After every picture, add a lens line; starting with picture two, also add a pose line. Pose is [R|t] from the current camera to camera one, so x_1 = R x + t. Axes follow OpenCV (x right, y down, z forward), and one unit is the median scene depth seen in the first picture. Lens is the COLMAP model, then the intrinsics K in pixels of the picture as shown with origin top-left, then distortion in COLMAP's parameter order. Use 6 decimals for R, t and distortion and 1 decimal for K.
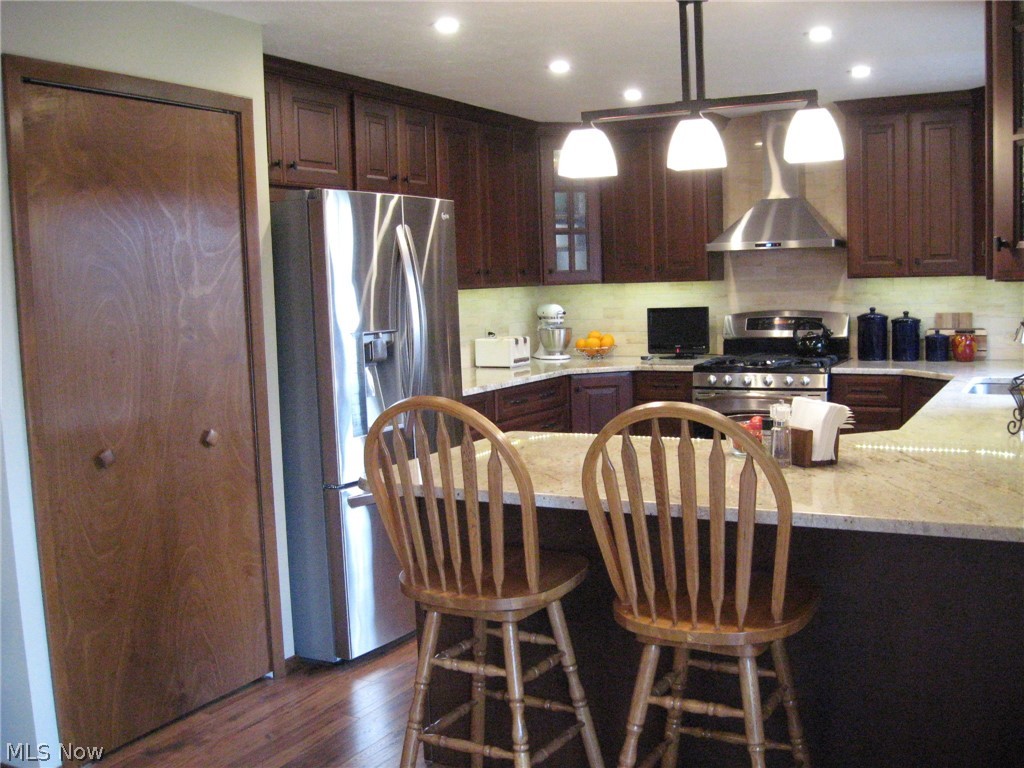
lens RADIAL K [[1075.7, 0, 512.0], [0, 1075.7, 384.0], [0, 0, 1]] dist [-0.104481, -0.009122]
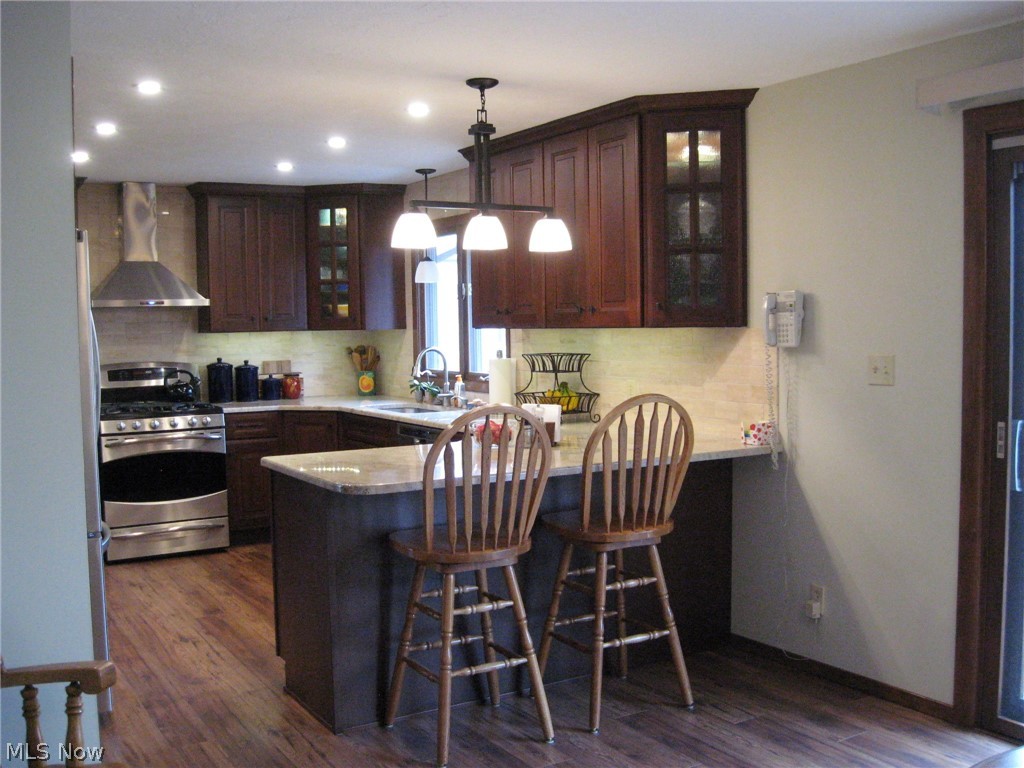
lens RADIAL K [[1075.7, 0, 512.0], [0, 1075.7, 384.0], [0, 0, 1]] dist [-0.104481, -0.009122]
pose [[0.533396, -0.030014, 0.845333, -0.501982], [0.082846, 0.996419, -0.016897, 0.004036], [-0.841799, 0.079045, 0.533972, 0.097338]]
